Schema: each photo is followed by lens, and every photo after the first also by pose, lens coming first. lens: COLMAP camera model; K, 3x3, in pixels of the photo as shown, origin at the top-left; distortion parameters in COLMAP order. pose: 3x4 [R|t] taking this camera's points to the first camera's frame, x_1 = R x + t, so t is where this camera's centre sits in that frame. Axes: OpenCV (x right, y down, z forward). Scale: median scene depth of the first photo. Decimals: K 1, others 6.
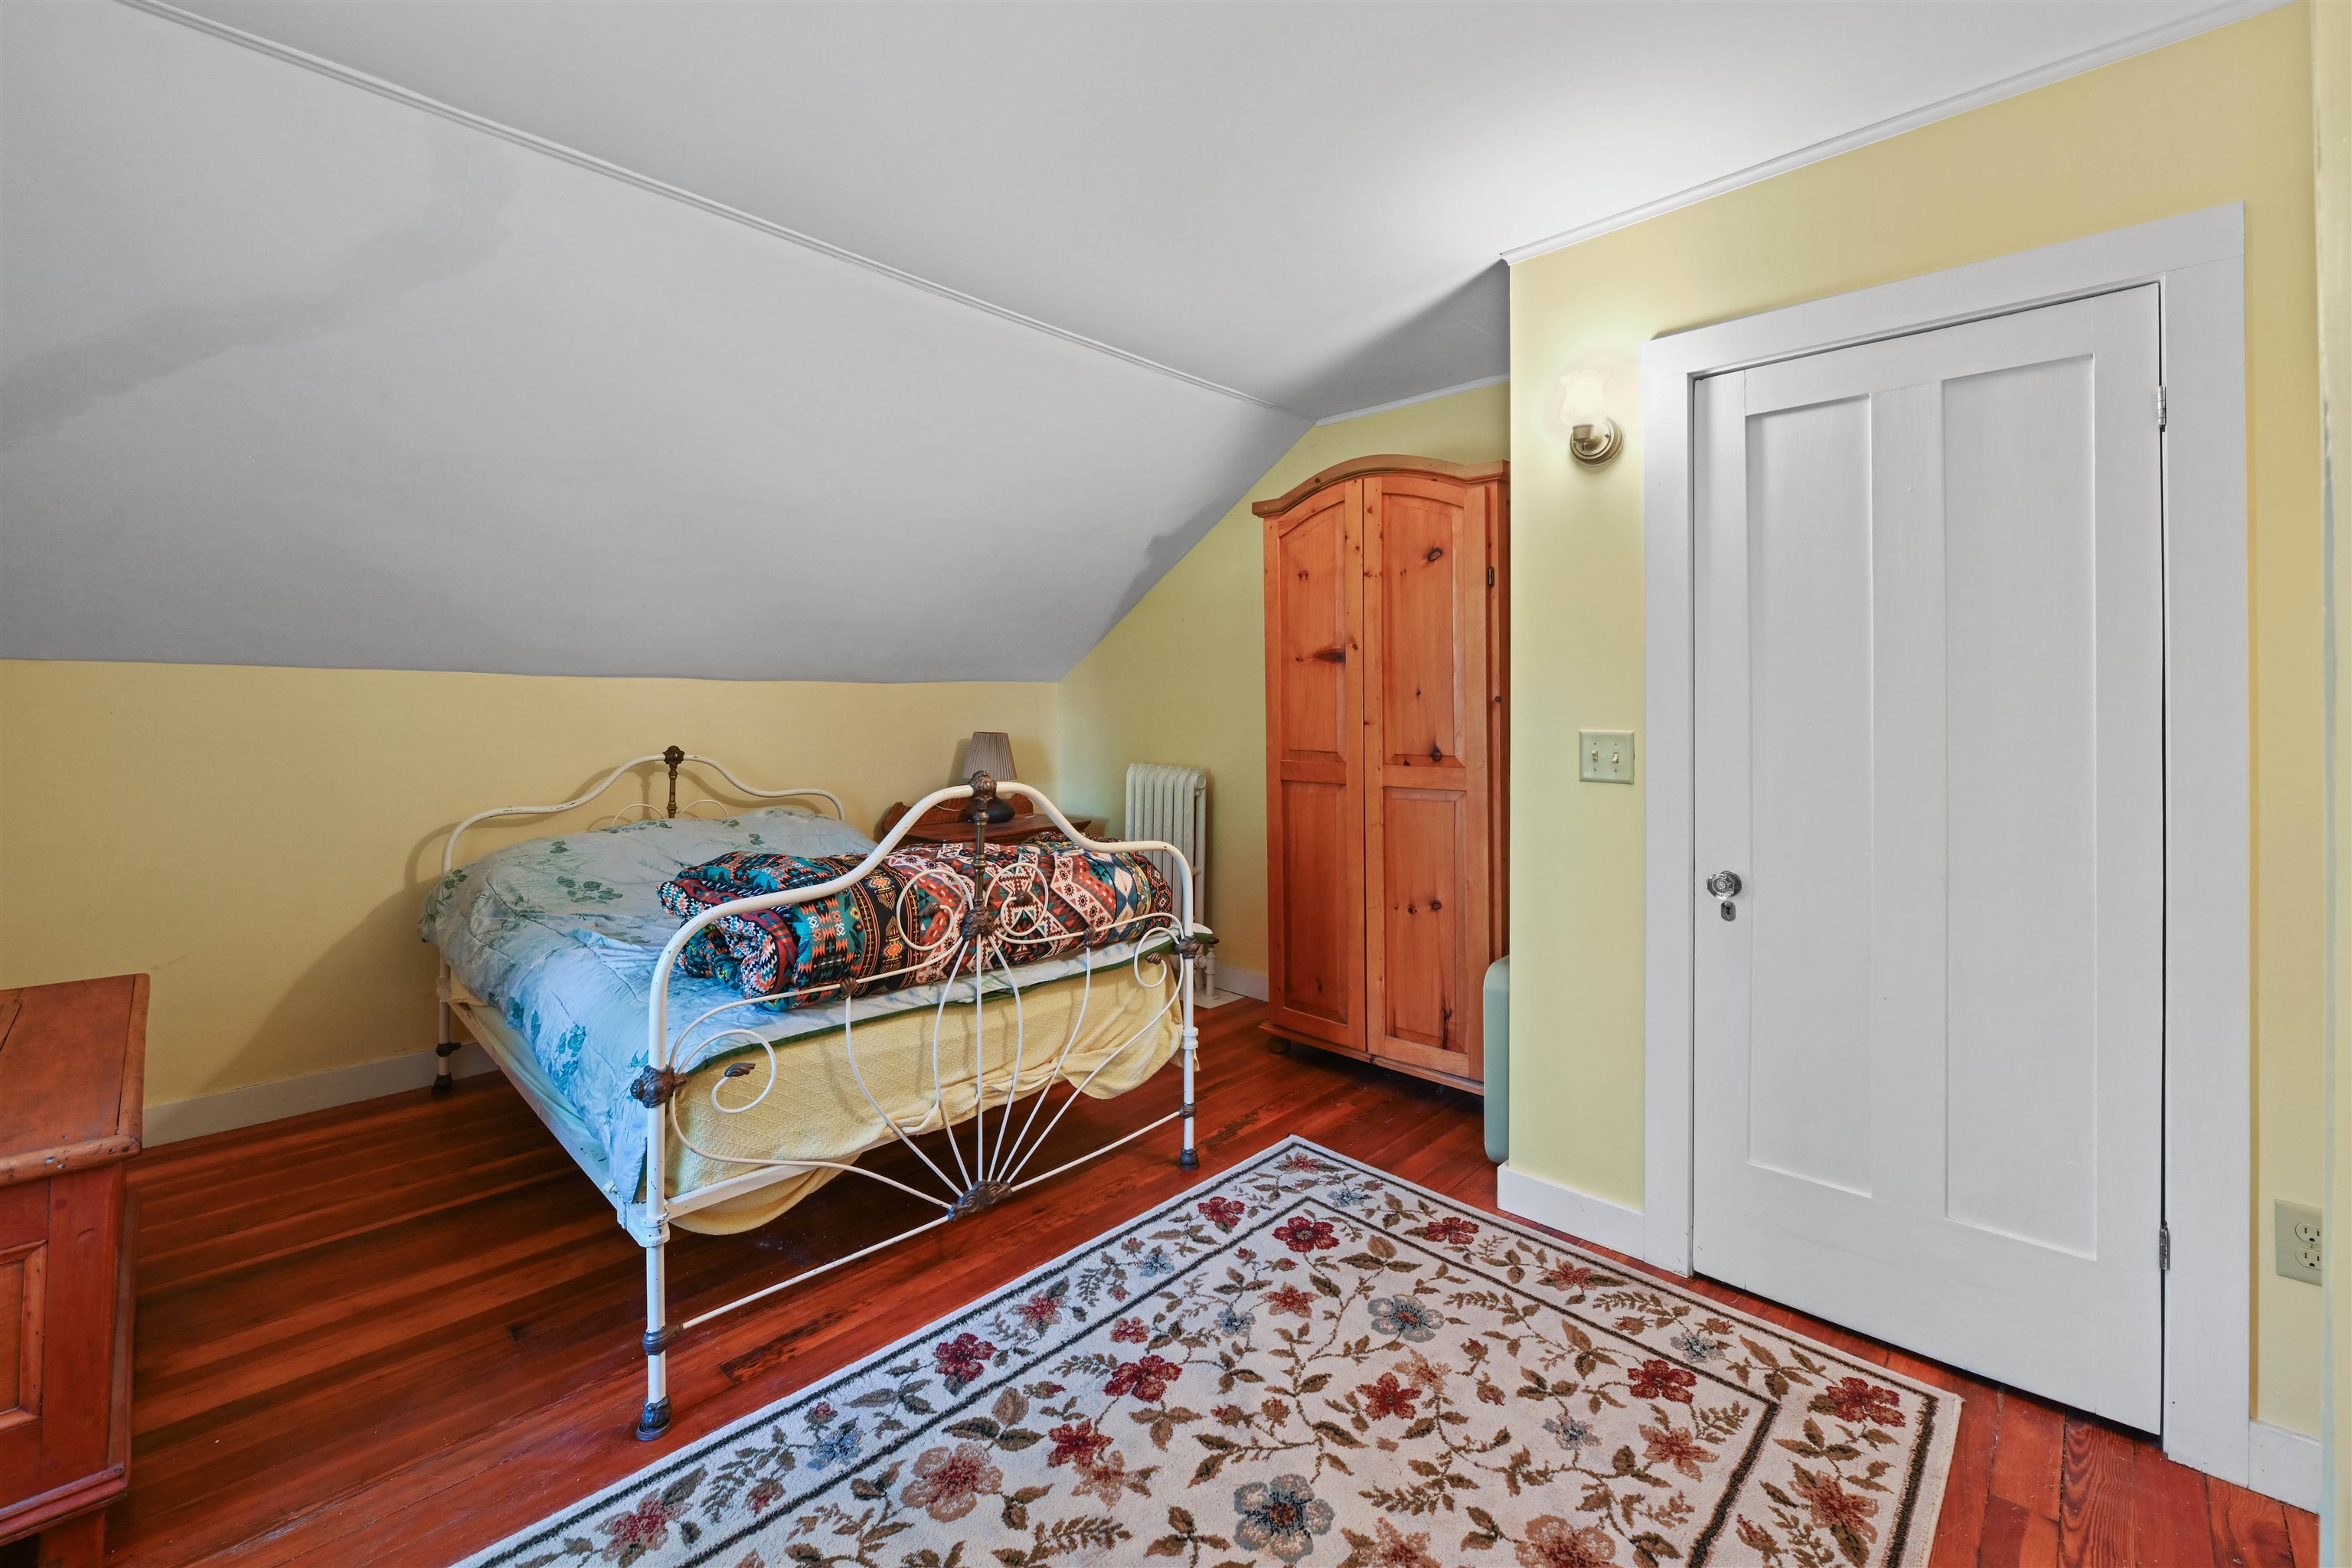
lens RADIAL K [[968.2, 0, 1177.5], [0, 968.2, 702.0], [0, 0, 1]] dist [-0.006017, -0.000216]
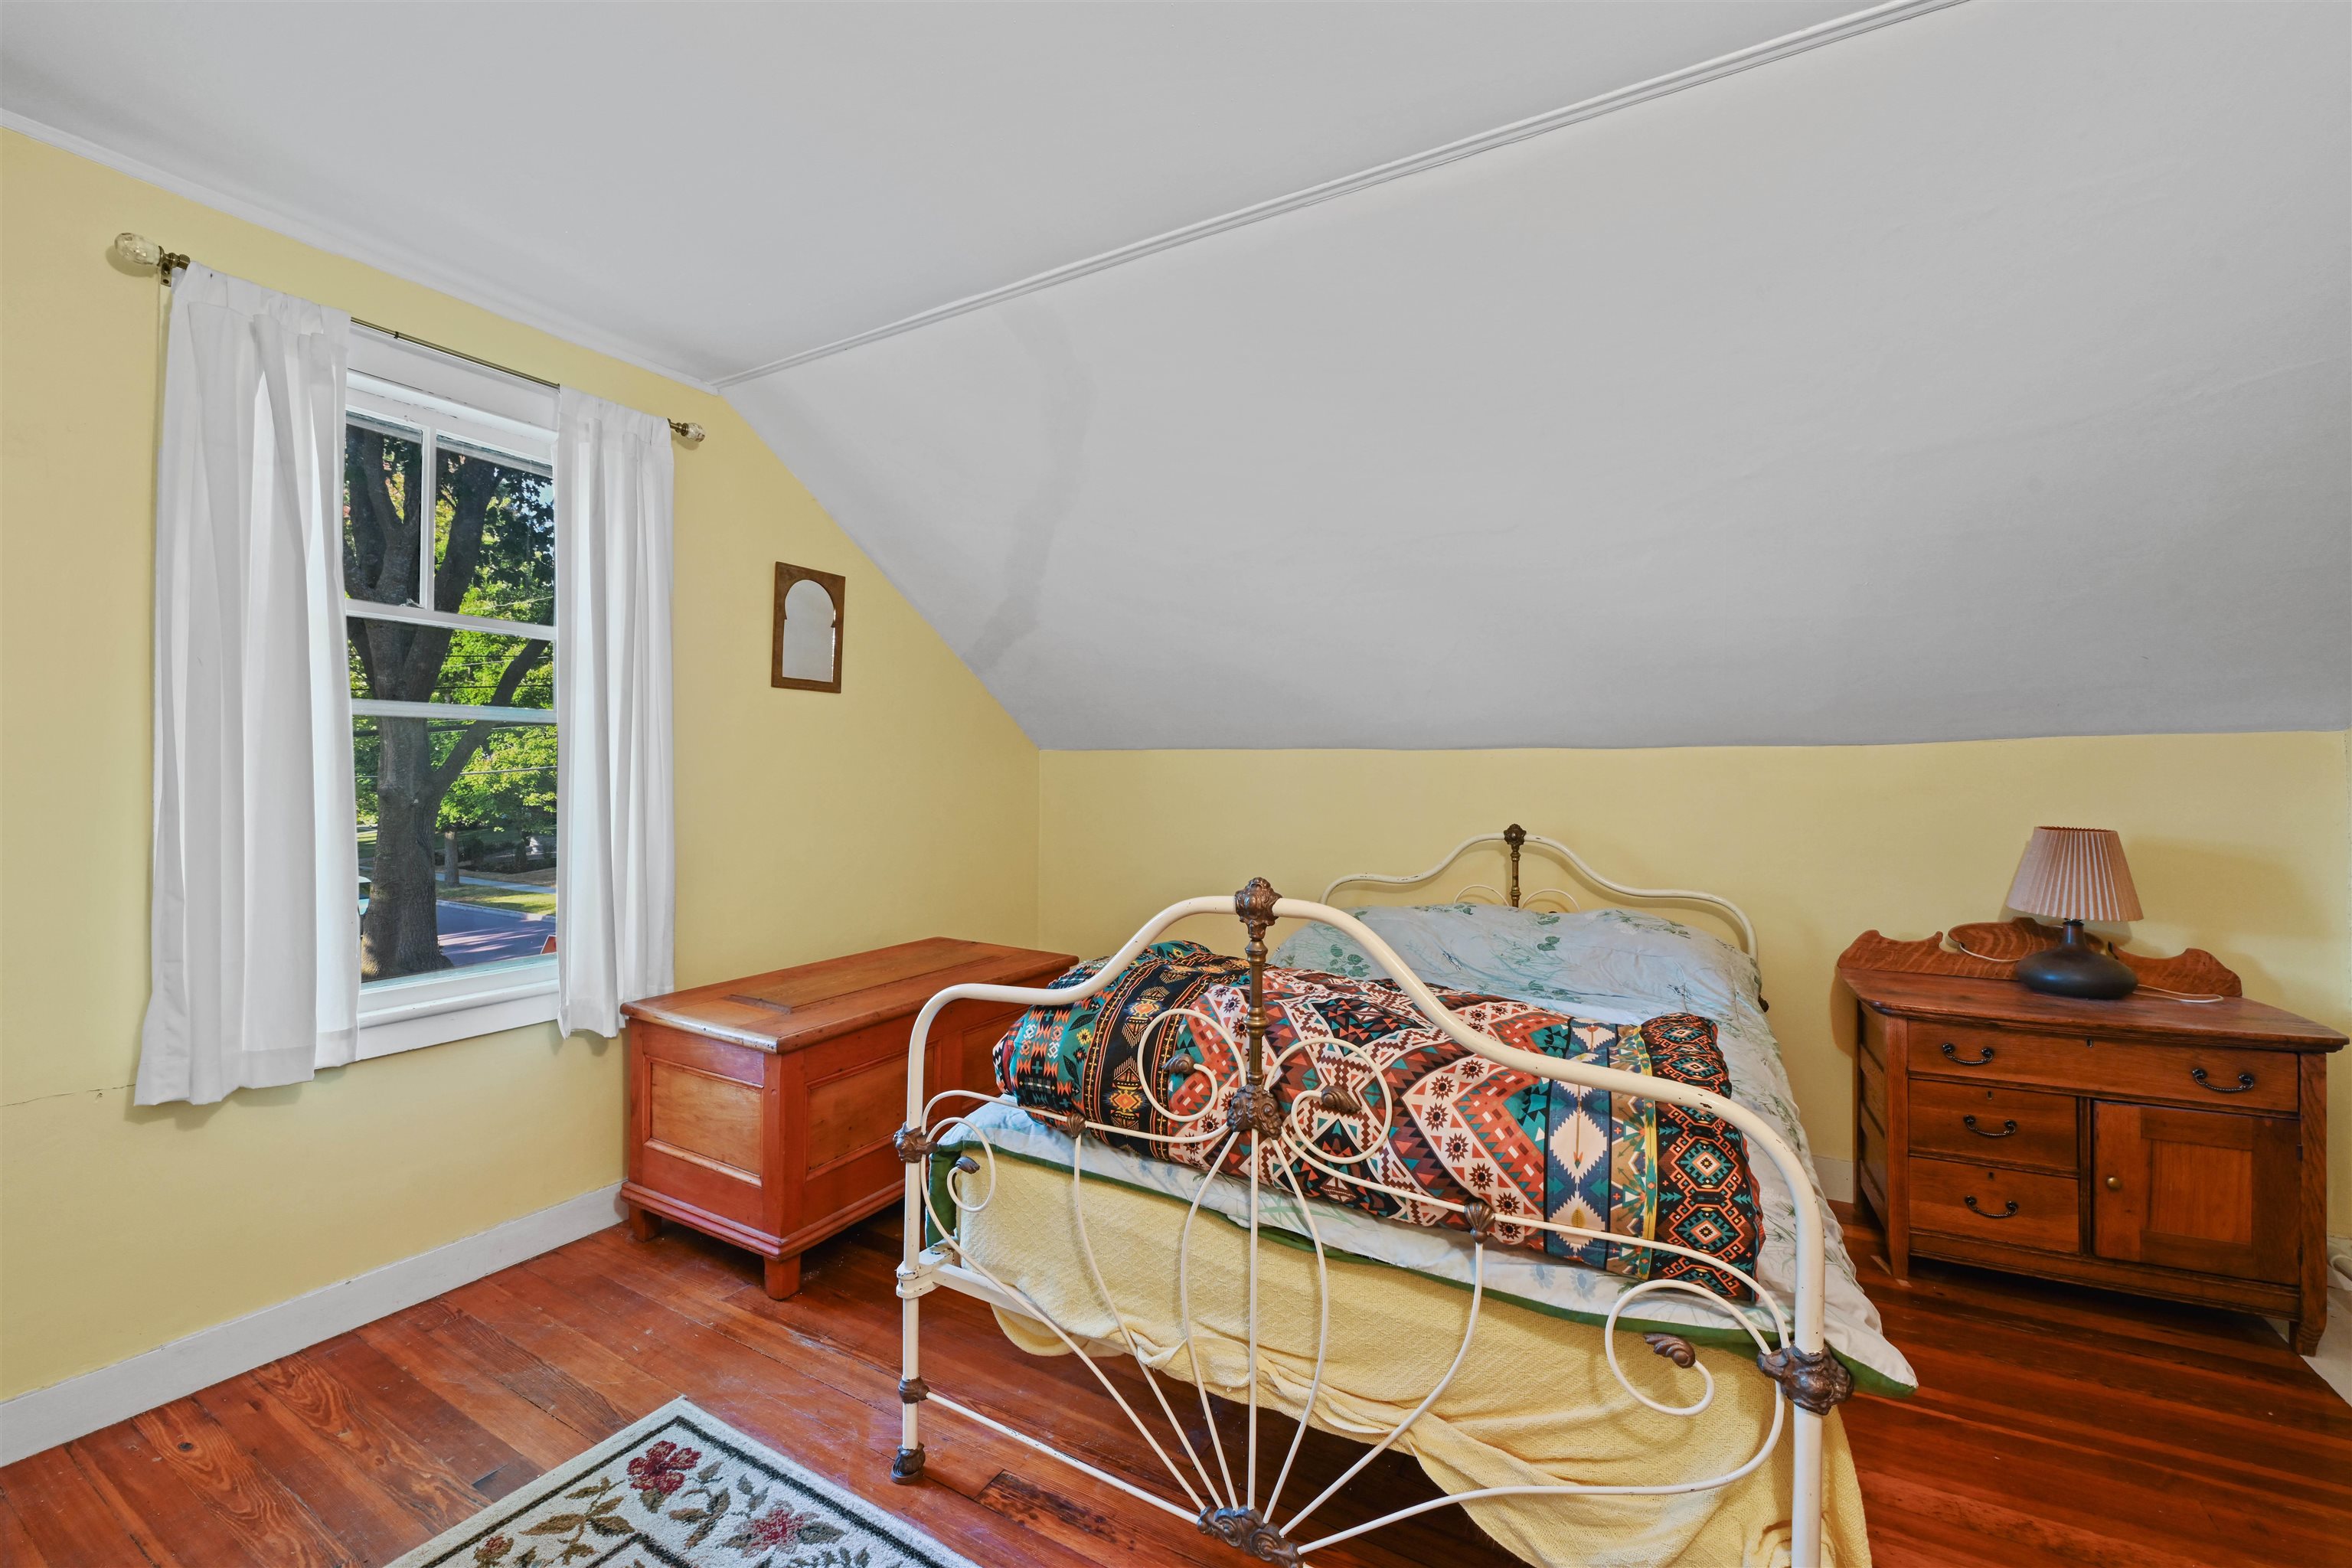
lens RADIAL K [[946.8, 0, 1172.4], [0, 946.8, 776.2], [0, 0, 1]] dist [-0.003040, 0.000013]
pose [[0.245461, -0.002664, -0.969403, 0.388473], [0.001743, 0.999996, -0.002307, 0.004369], [0.969405, -0.001124, 0.245465, 0.770674]]
